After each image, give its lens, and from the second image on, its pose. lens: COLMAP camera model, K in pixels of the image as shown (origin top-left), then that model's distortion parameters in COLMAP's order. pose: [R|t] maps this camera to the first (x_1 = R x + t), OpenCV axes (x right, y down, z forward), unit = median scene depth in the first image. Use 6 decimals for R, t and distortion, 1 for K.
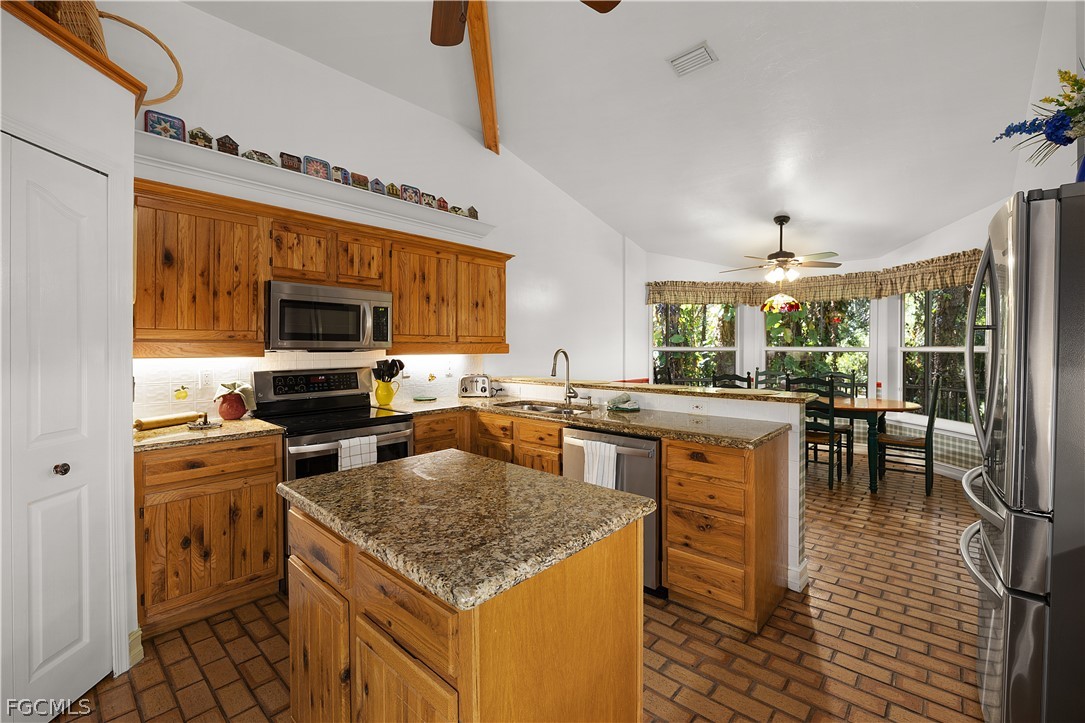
lens RADIAL K [[471.2, 0, 542.3], [0, 471.2, 347.1], [0, 0, 1]] dist [-0.013962, 0.001599]
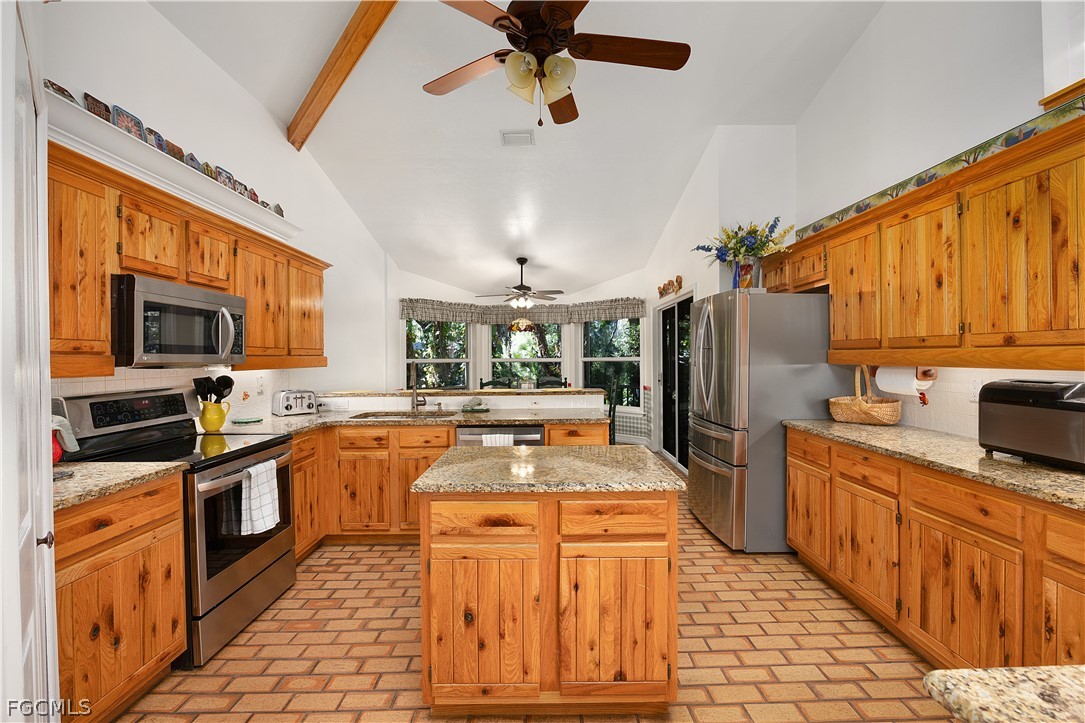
lens RADIAL K [[471.2, 0, 560.8], [0, 471.2, 358.3], [0, 0, 1]] dist [-0.013962, 0.001599]
pose [[0.719237, -0.006103, 0.694738, -0.449210], [0.007661, 0.999970, 0.000853, -0.001474], [-0.694722, 0.004709, 0.719263, -0.016874]]
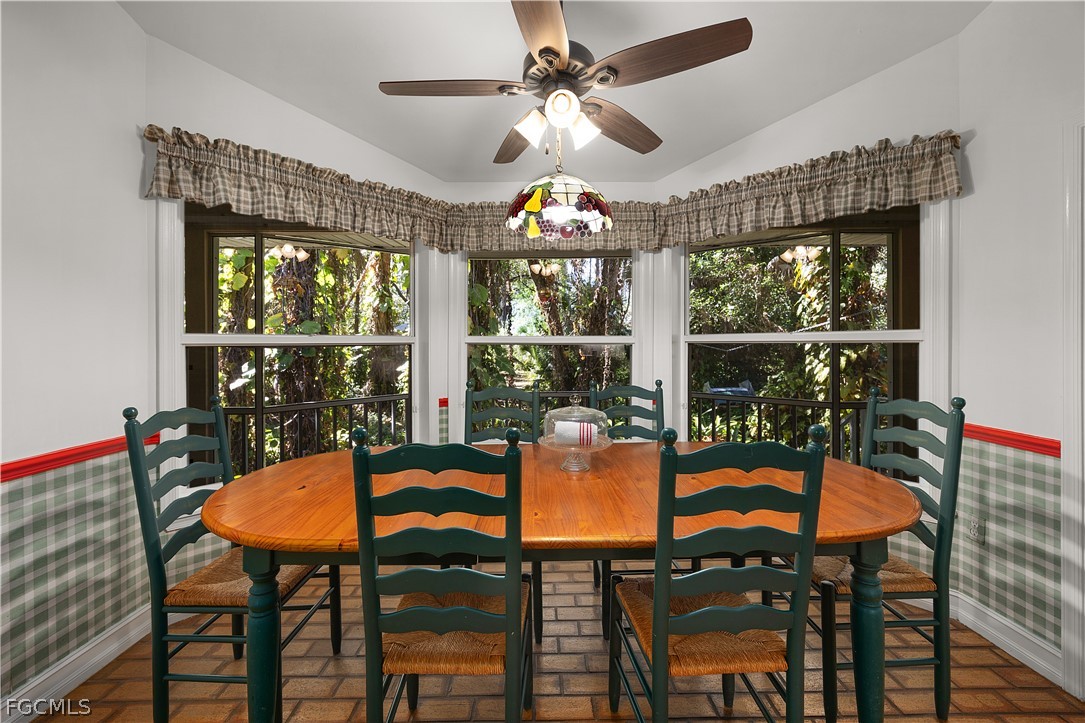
lens RADIAL K [[422.8, 0, 536.3], [0, 422.8, 341.8], [0, 0, 1]] dist [0.008160, -0.000654]
pose [[0.747249, -0.000752, 0.664544, 0.402534], [0.001695, 0.999998, -0.000775, 0.010472], [-0.664542, 0.001706, 0.747249, 1.085930]]
